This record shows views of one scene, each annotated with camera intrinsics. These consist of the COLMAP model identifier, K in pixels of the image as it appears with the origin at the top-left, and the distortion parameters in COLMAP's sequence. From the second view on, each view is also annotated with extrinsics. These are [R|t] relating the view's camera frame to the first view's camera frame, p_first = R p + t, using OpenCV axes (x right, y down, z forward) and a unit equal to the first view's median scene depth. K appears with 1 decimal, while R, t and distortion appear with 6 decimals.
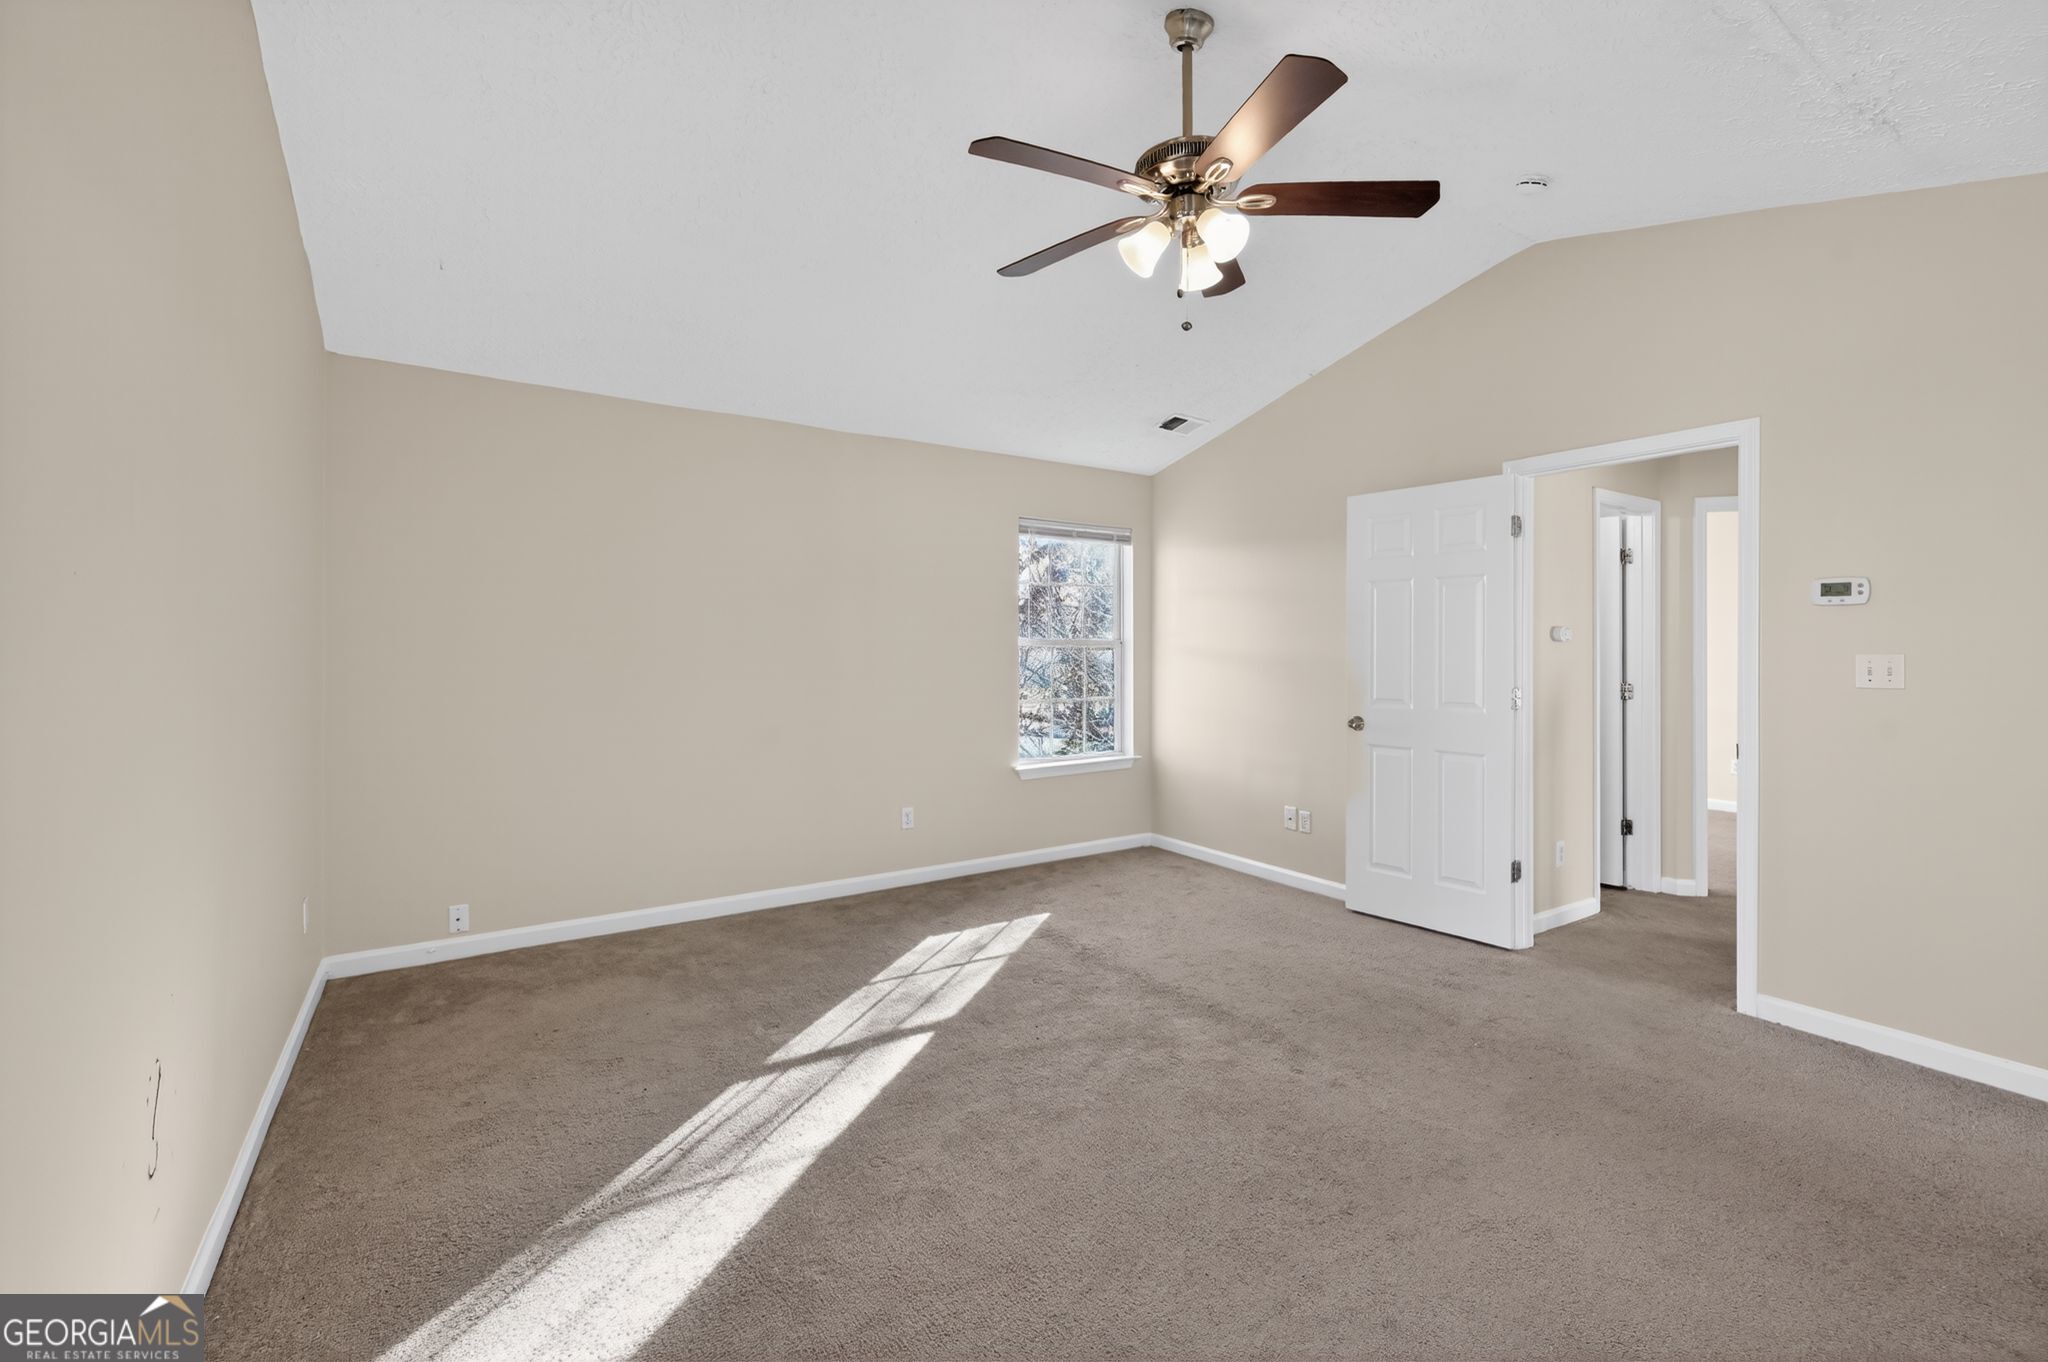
lens RADIAL K [[848.0, 0, 1031.1], [0, 848.0, 645.6], [0, 0, 1]] dist [-0.000634, 0.000037]
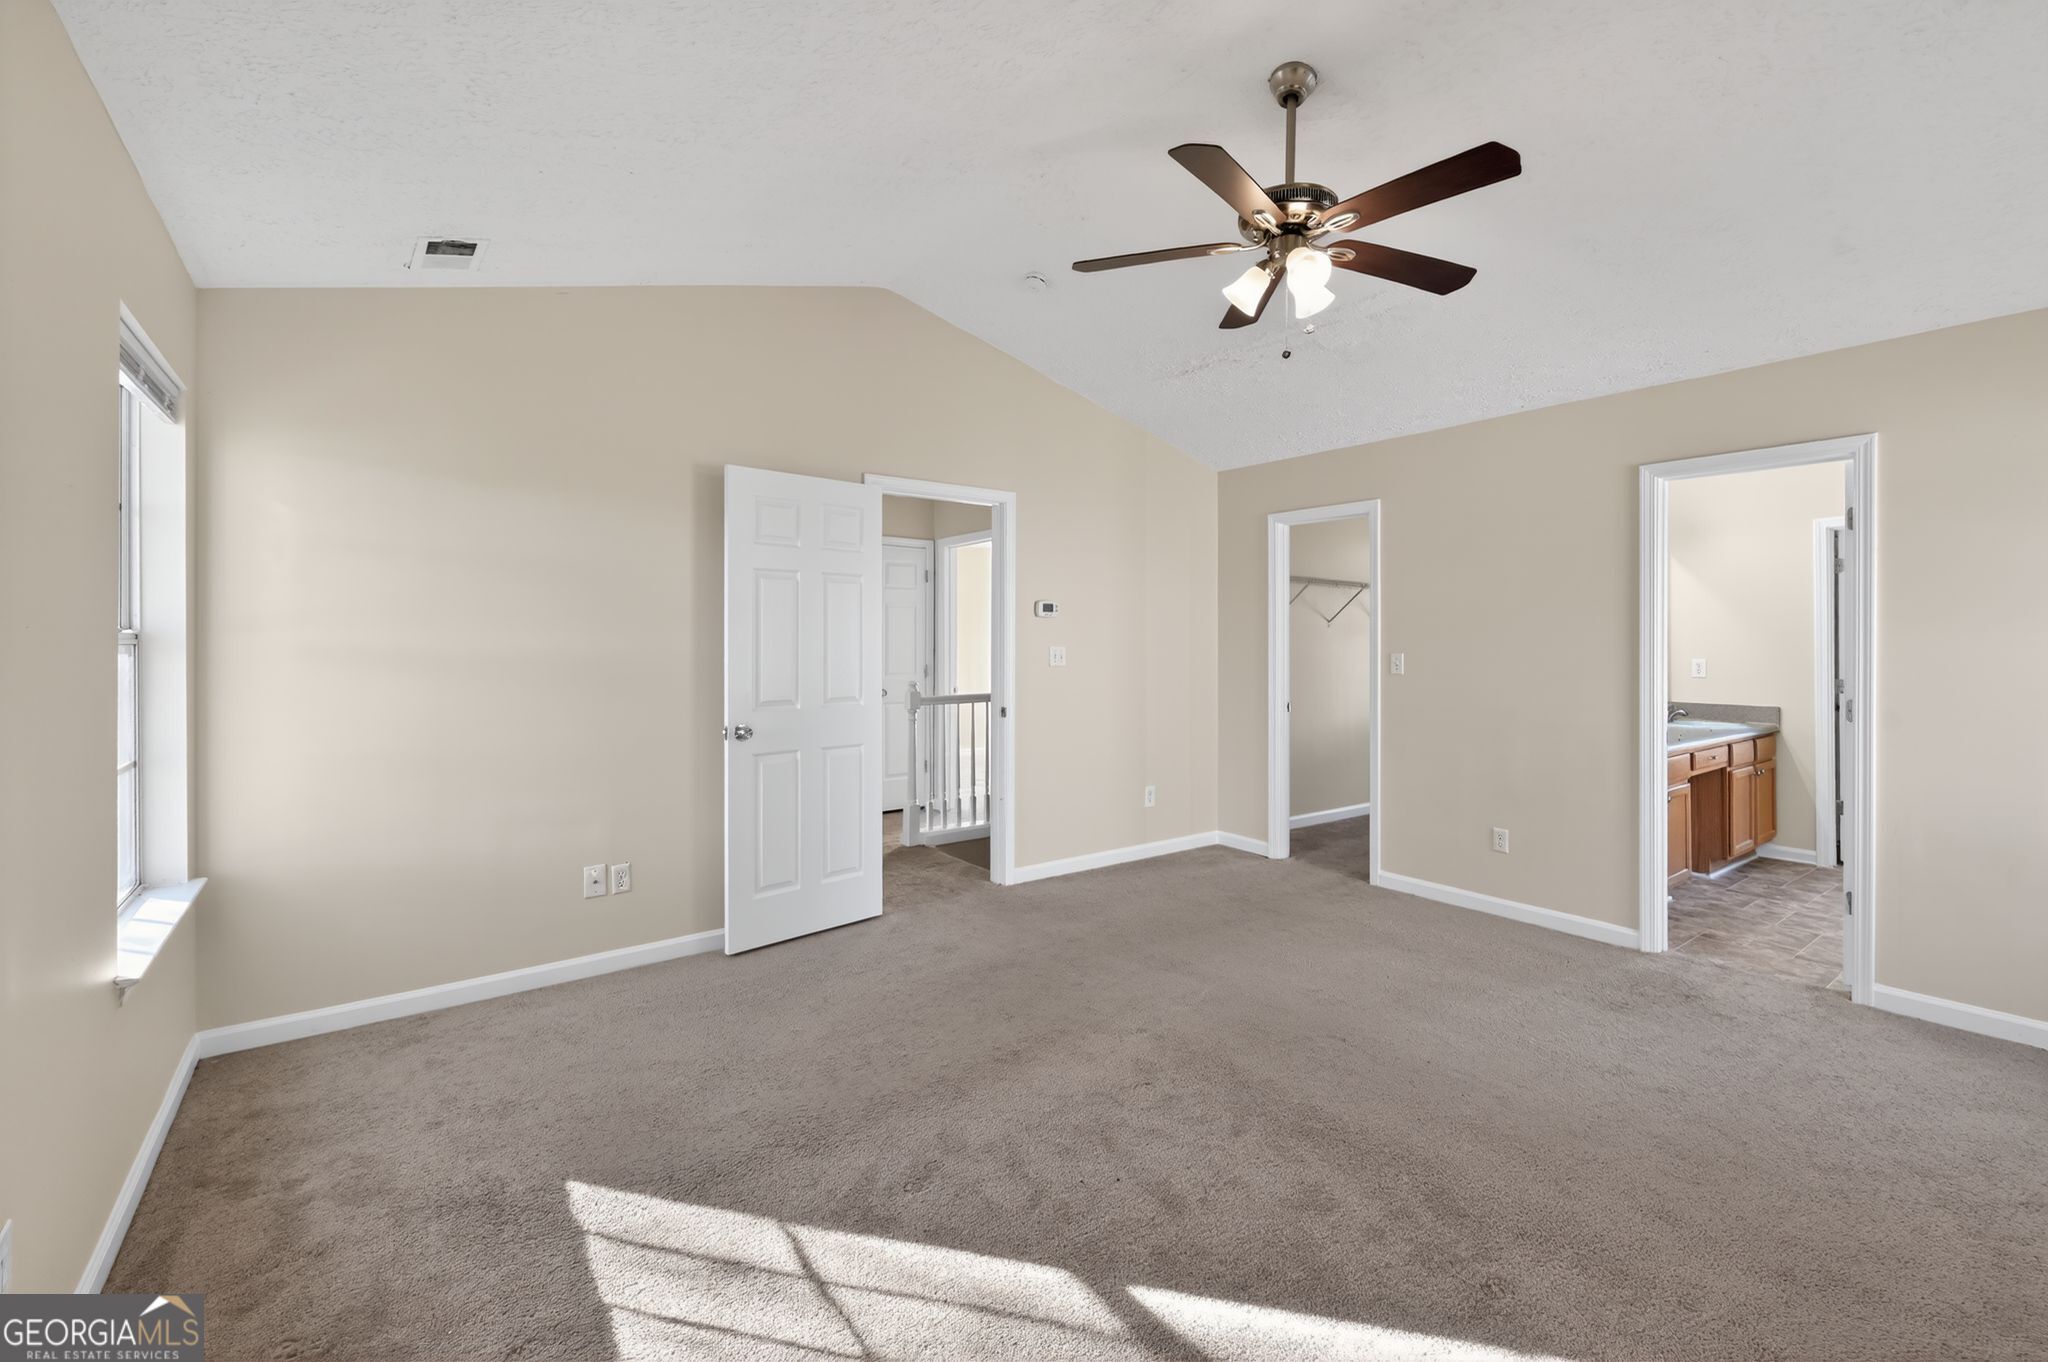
lens RADIAL K [[848.0, 0, 1031.1], [0, 848.0, 645.6], [0, 0, 1]] dist [-0.000634, 0.000037]
pose [[-0.052927, 0.002107, 0.998596, -0.628582], [0.004185, 0.999989, -0.001888, 0.010108], [-0.998590, 0.004080, -0.052935, 0.982119]]
